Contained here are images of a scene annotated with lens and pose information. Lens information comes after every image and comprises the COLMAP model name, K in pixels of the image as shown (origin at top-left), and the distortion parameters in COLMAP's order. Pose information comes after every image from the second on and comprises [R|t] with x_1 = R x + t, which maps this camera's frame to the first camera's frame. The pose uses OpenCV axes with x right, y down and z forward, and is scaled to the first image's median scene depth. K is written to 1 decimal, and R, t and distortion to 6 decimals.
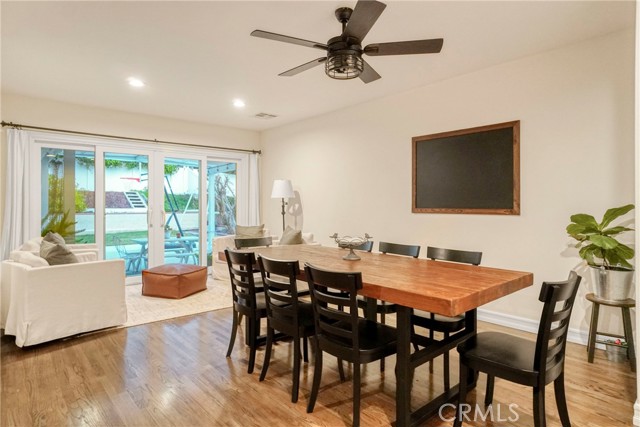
lens RADIAL K [[363.4, 0, 315.7], [0, 363.4, 208.2], [0, 0, 1]] dist [-0.008629, 0.000559]
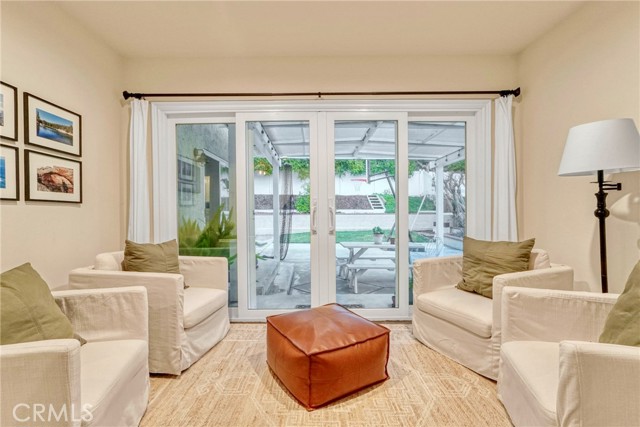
lens RADIAL K [[288.1, 0, 319.3], [0, 288.1, 211.7], [0, 0, 1]] dist [-0.002480, -0.000054]
pose [[0.753556, 0.001376, -0.657382, -0.112927], [0.001506, 0.999992, 0.003819, 0.010215], [0.657382, -0.003868, 0.753547, 0.598100]]
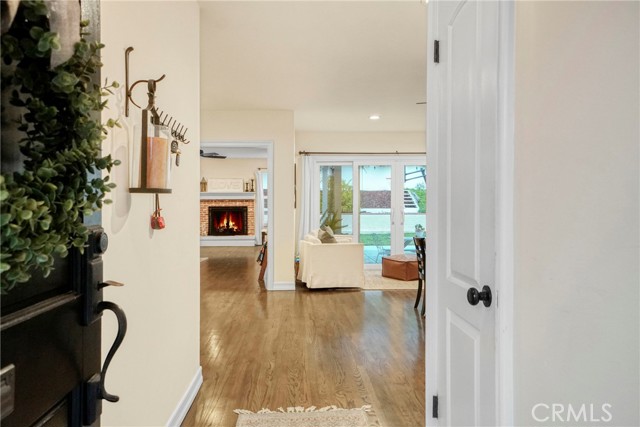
lens RADIAL K [[509.7, 0, 320.4], [0, 509.7, 215.3], [0, 0, 1]] dist [0.002185, 0.000183]
pose [[0.786714, 0.009879, -0.617239, 0.379723], [-0.000764, 0.999887, 0.015029, -0.004466], [0.617317, -0.011352, 0.786632, -0.458157]]
